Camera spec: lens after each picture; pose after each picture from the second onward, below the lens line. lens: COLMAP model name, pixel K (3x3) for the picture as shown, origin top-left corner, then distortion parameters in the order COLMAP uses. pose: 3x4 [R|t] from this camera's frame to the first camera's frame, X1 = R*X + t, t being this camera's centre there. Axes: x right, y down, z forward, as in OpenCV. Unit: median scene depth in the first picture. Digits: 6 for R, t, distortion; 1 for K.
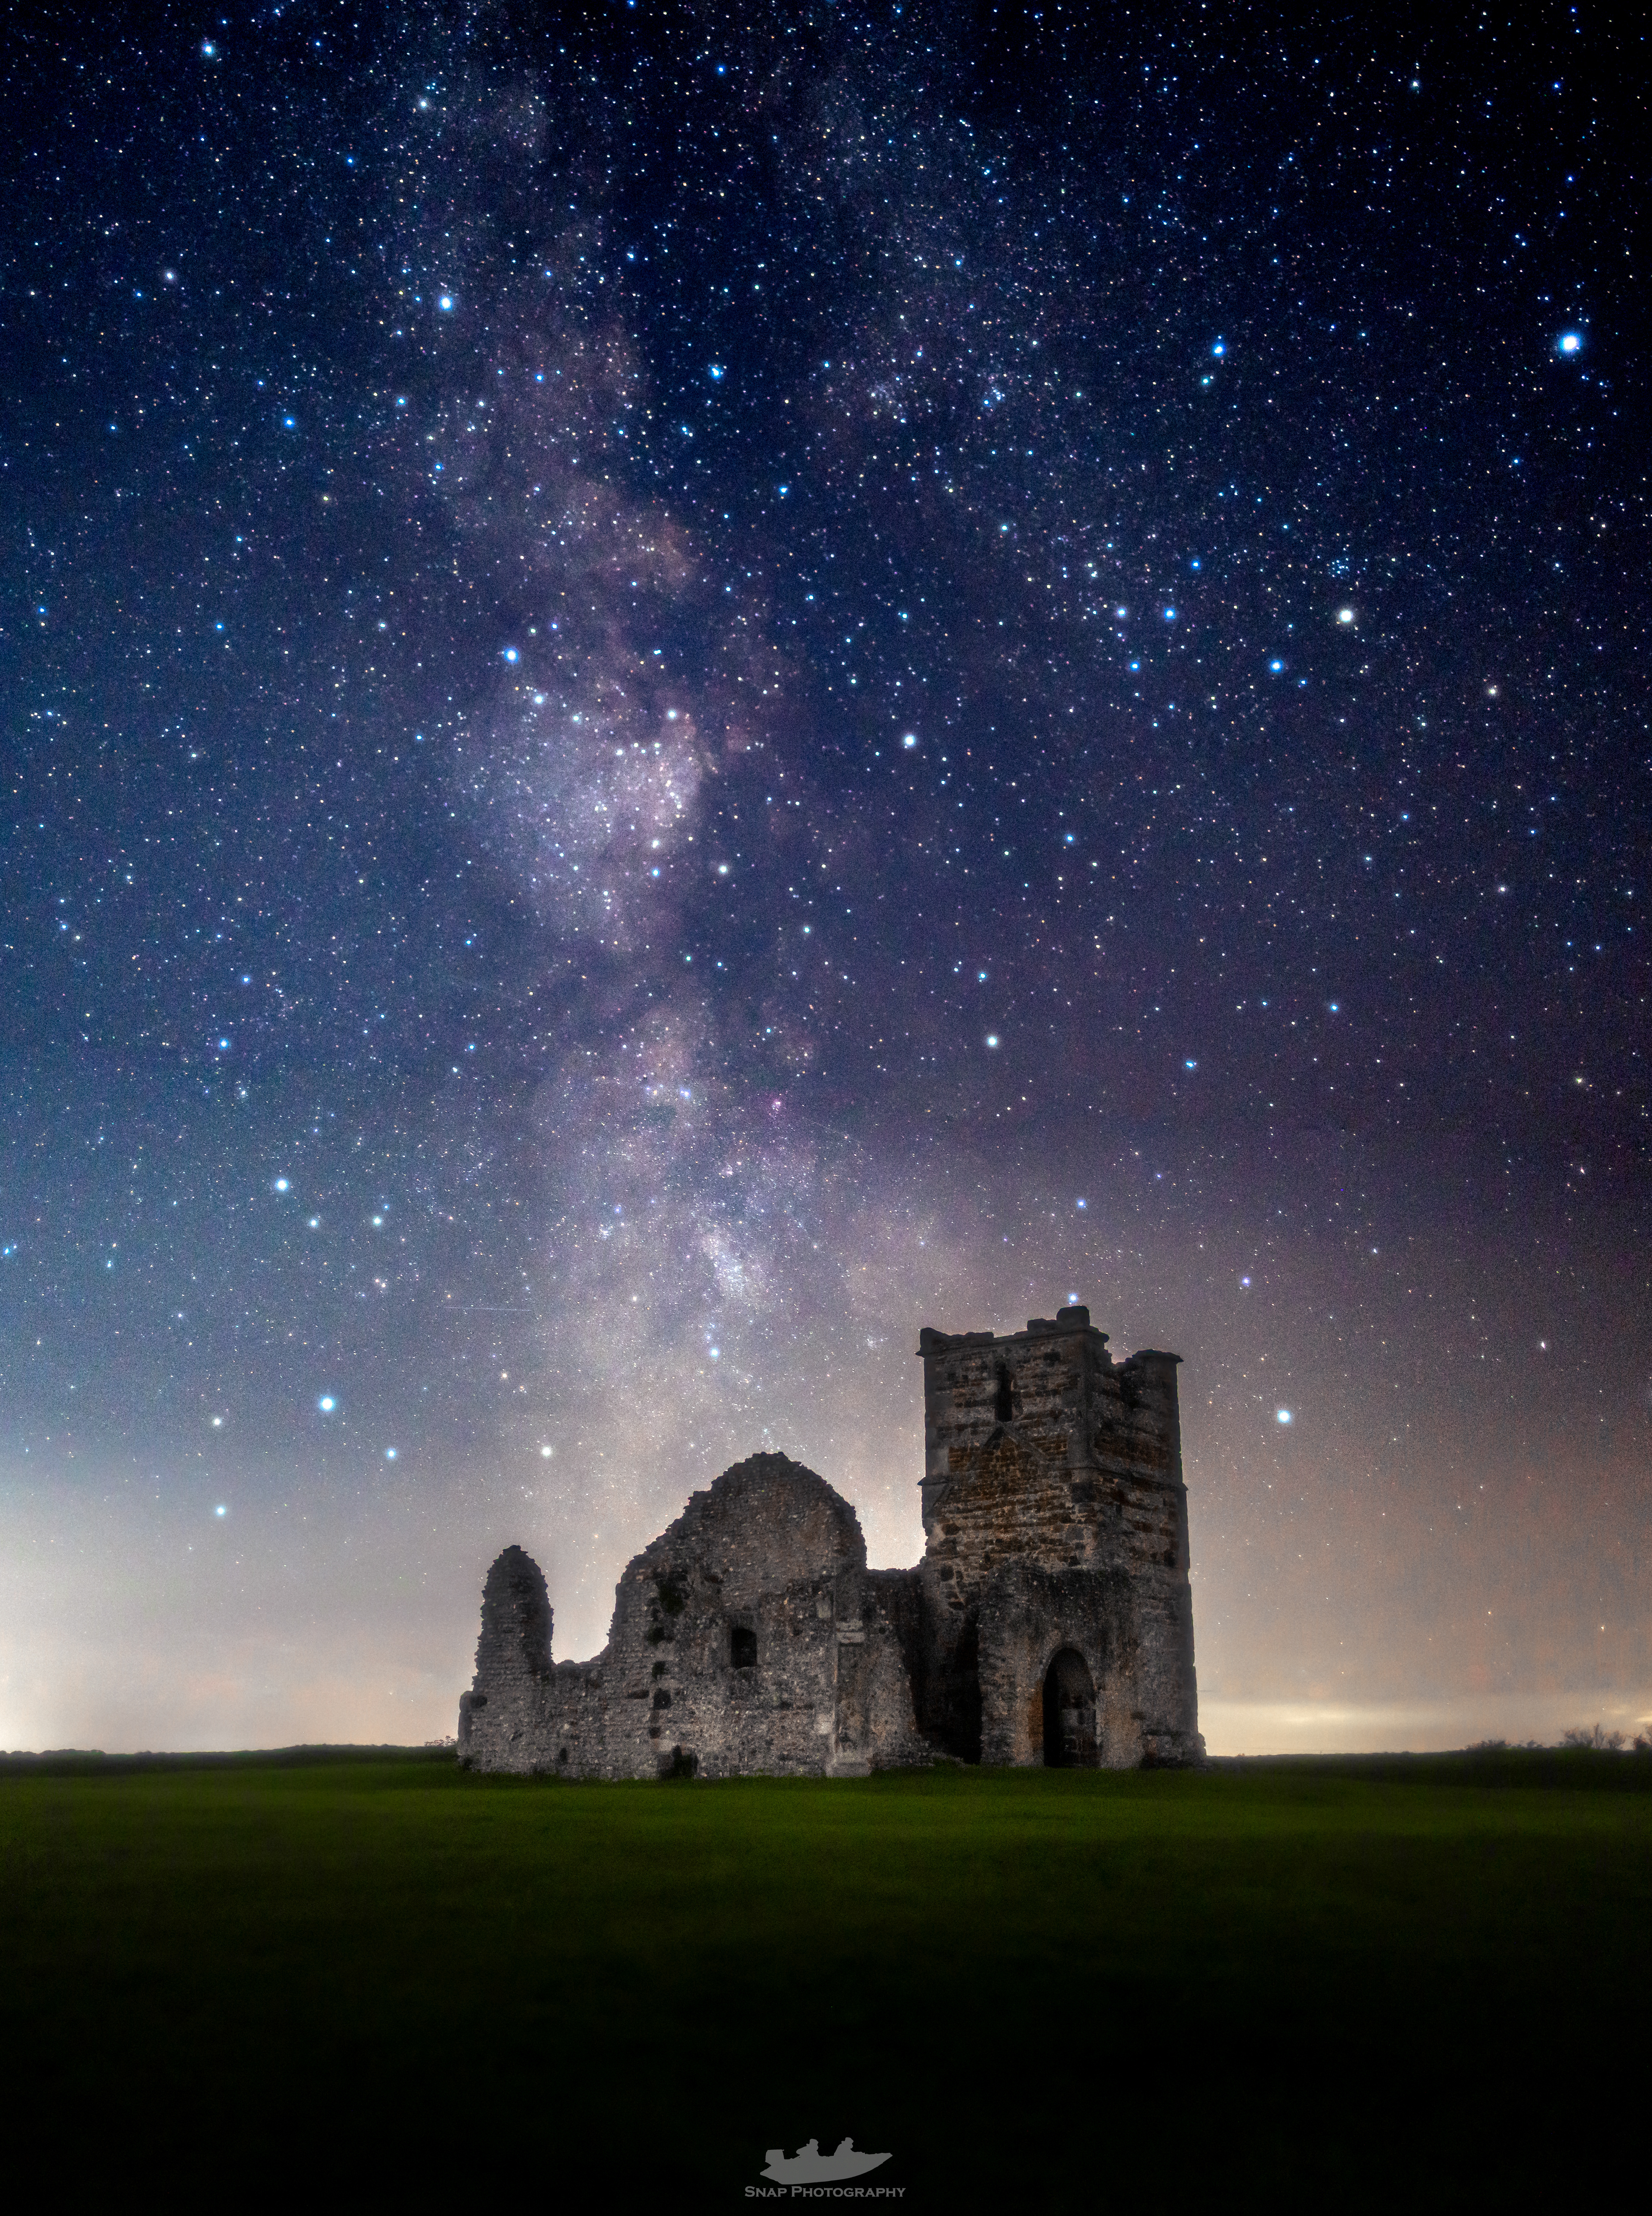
lens RADIAL K [[2081.9, 0, 756.1], [0, 2081.9, 1056.1], [0, 0, 1]] dist [0.012394, 0.000000]
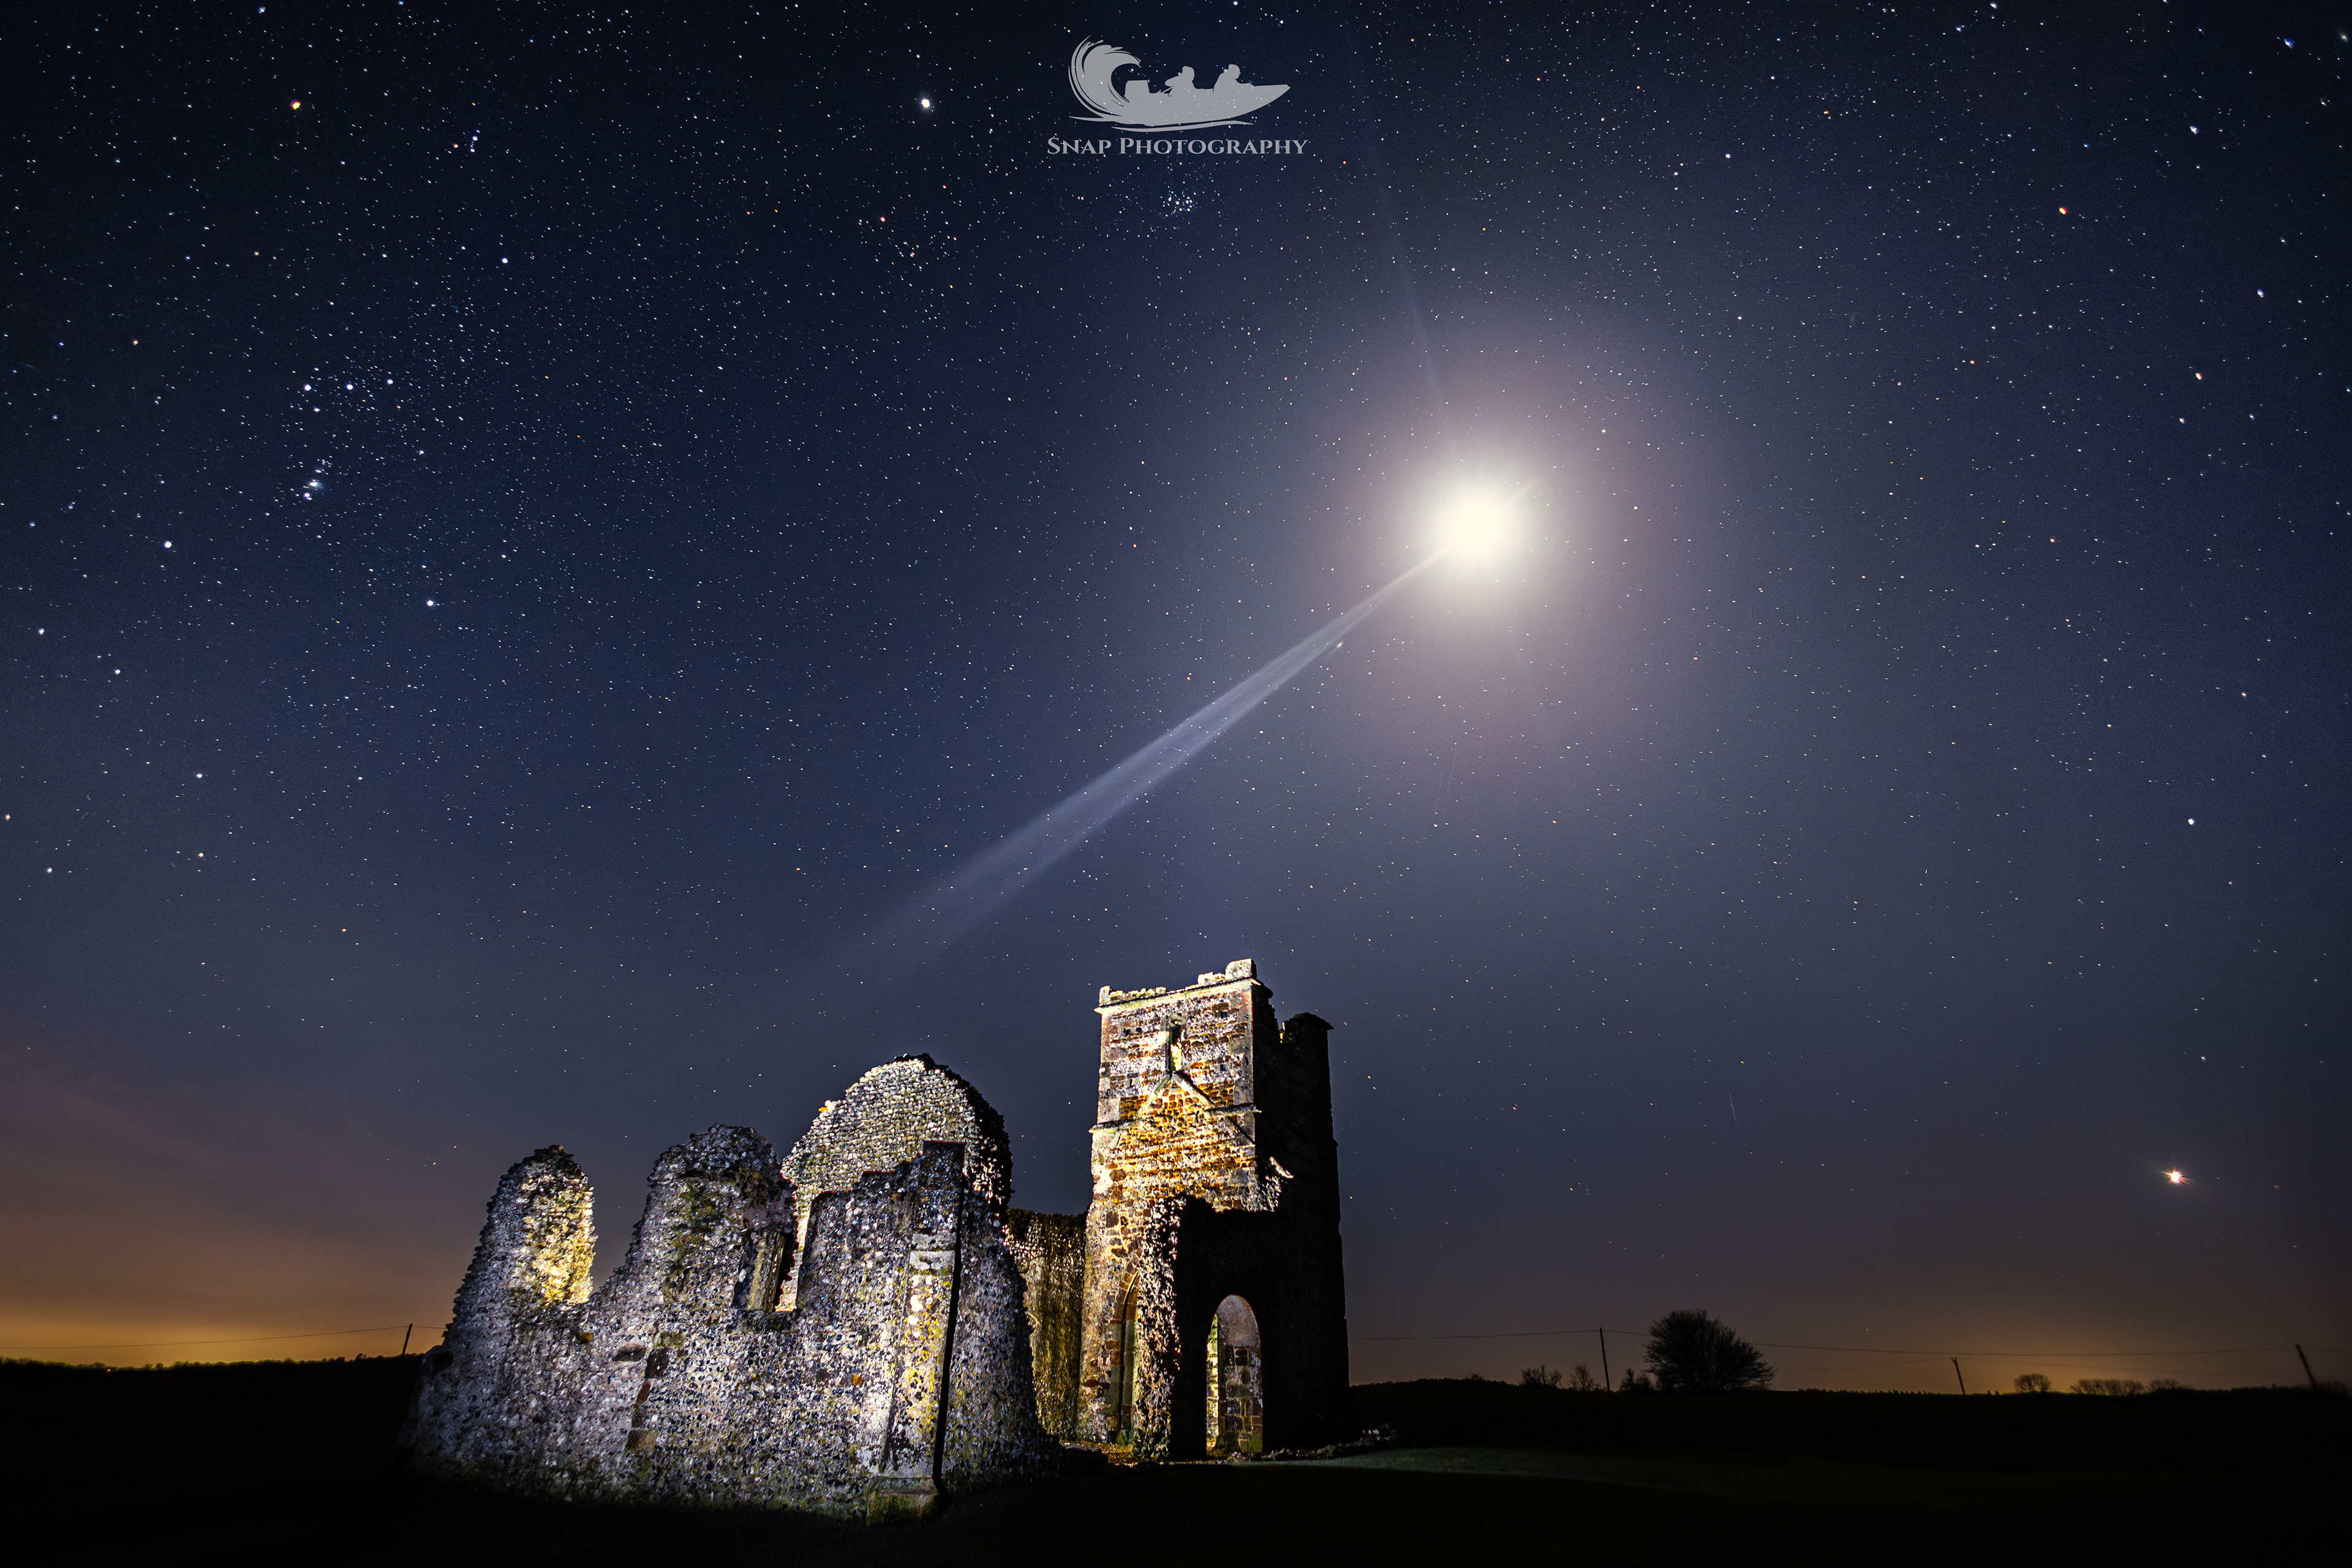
lens RADIAL K [[1078.8, 0, 1181.9], [0, 1078.8, 778.0], [0, 0, 1]] dist [0.001205, 0.000688]
pose [[0.991175, 0.060995, 0.117696, 0.050530], [-0.038286, 0.981737, -0.186351, 0.133770], [-0.126913, 0.180200, 0.975408, 0.445684]]
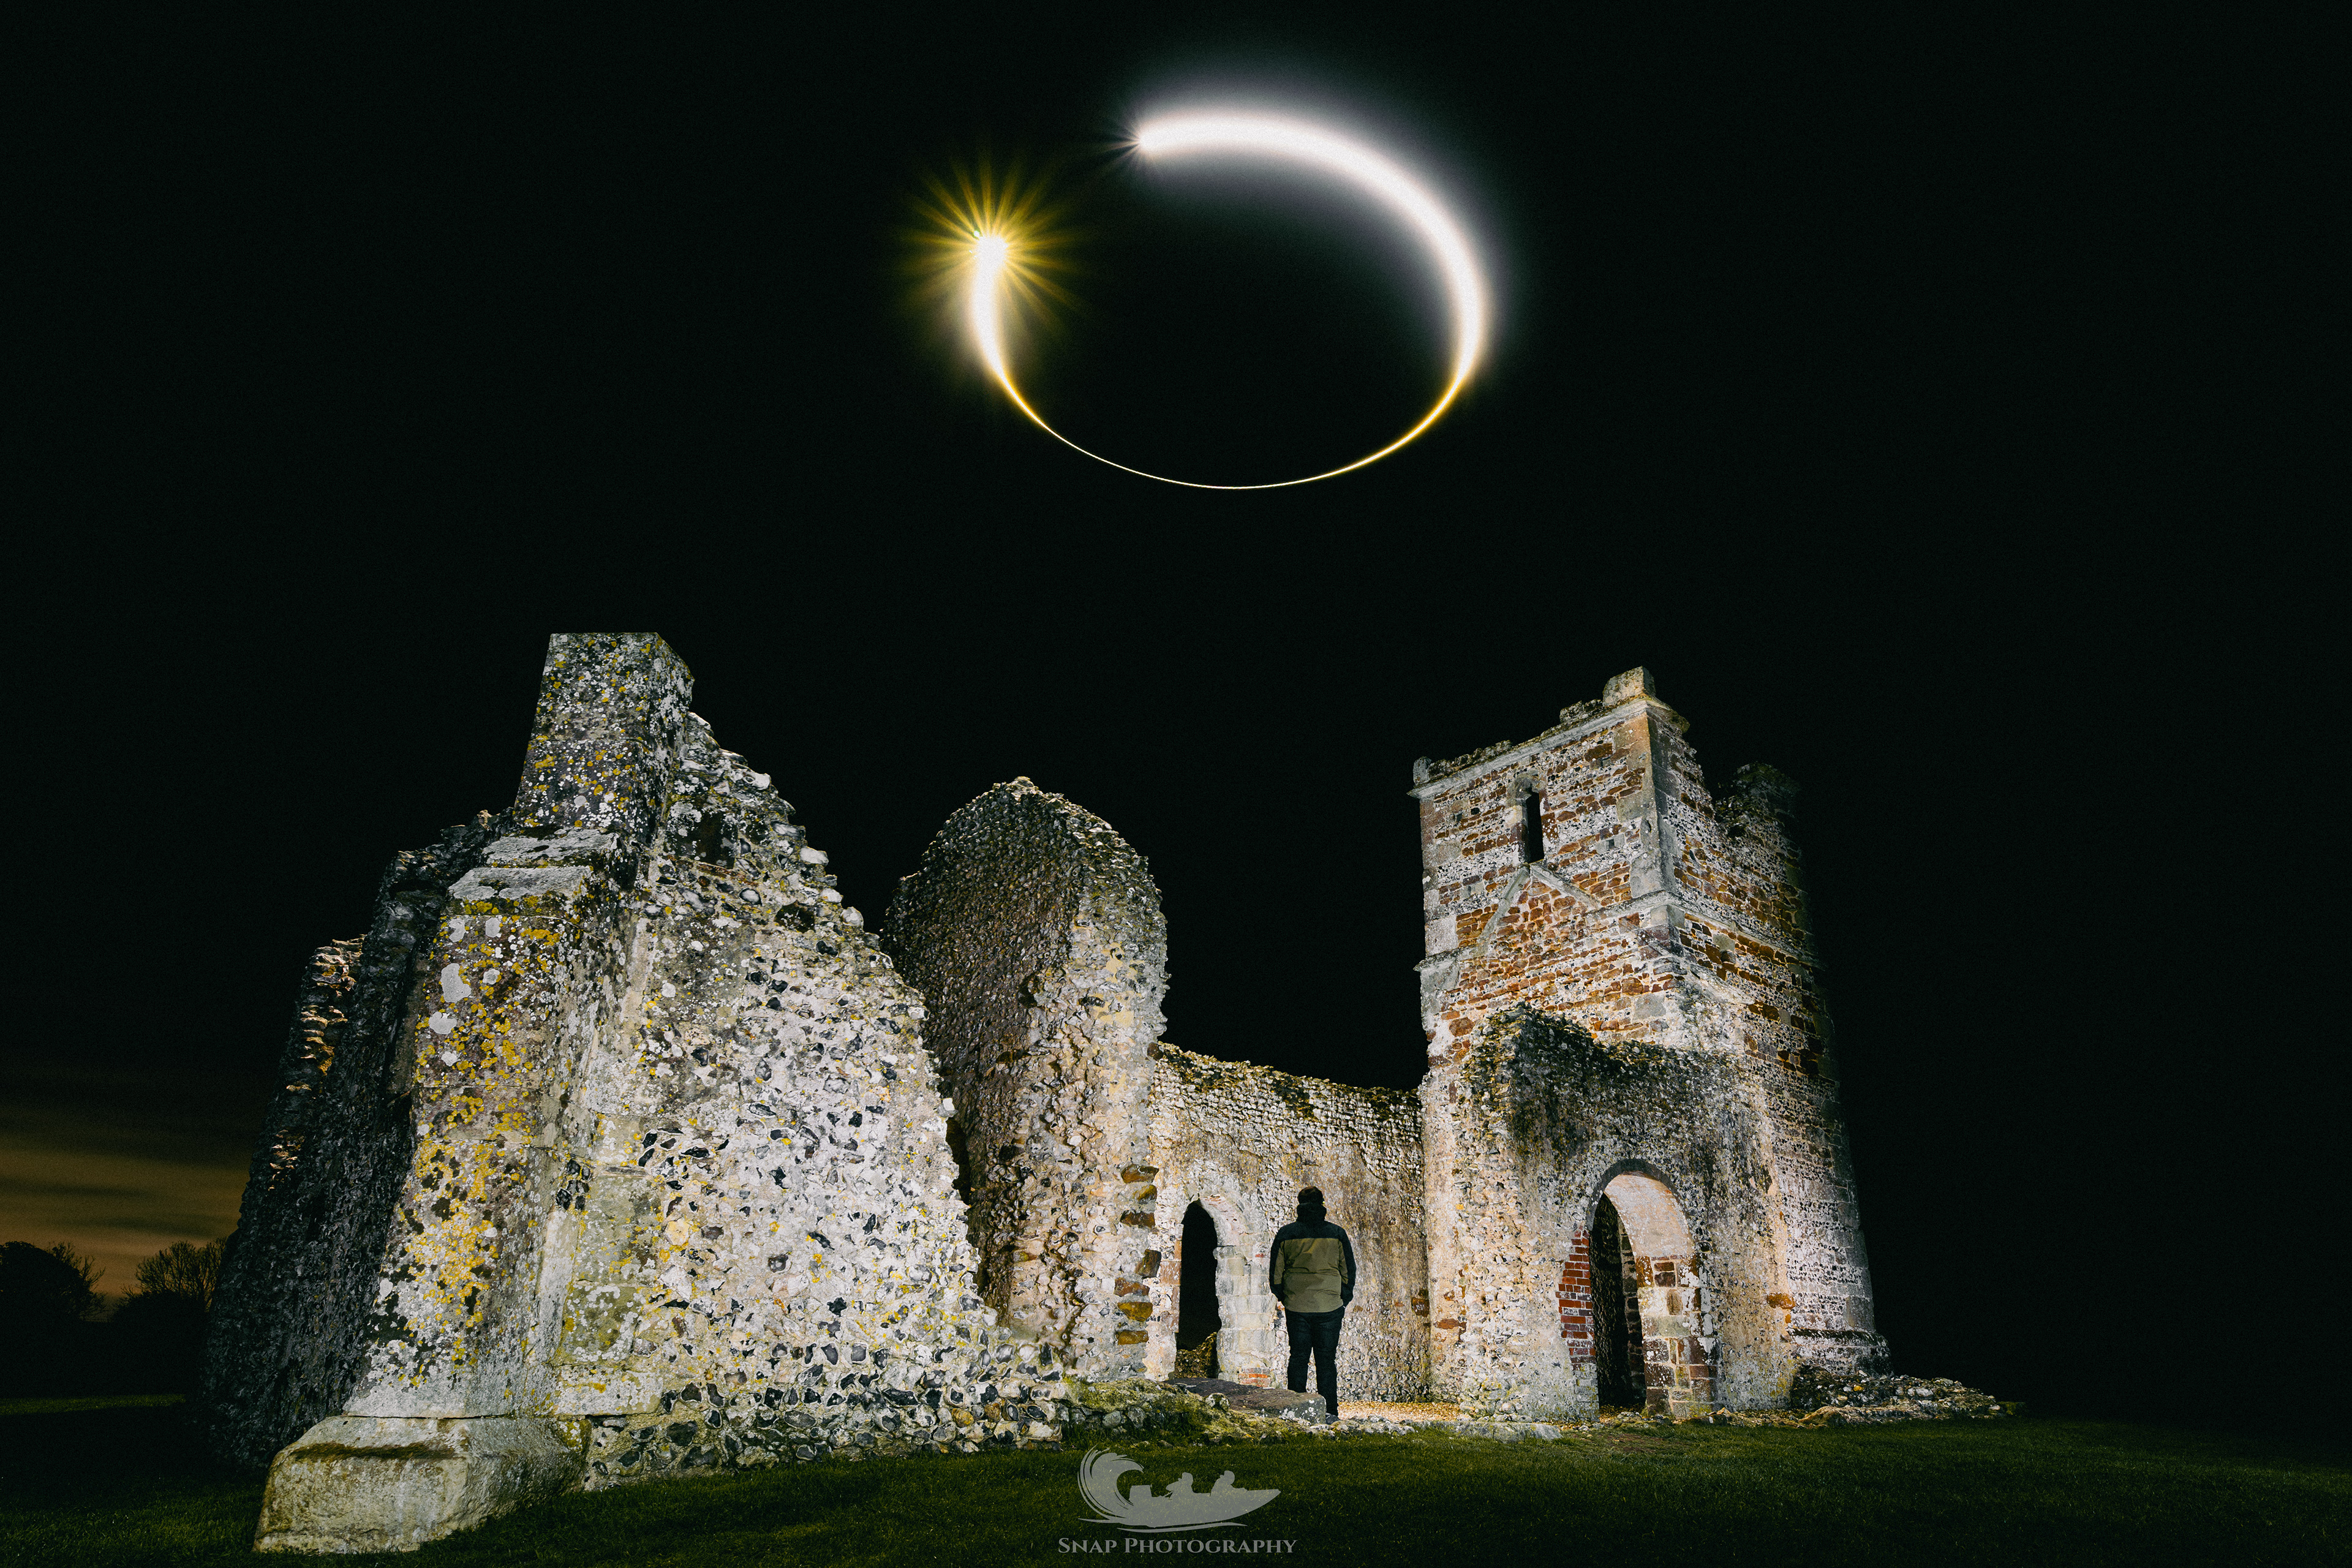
lens RADIAL K [[1286.4, 0, 1254.4], [0, 1286.4, 881.7], [0, 0, 1]] dist [-0.001992, 0.000133]
pose [[0.984561, -0.057807, -0.165220, 0.100725], [0.052685, 0.997990, -0.035218, 0.194640], [0.166923, 0.025969, 0.985628, 0.591285]]
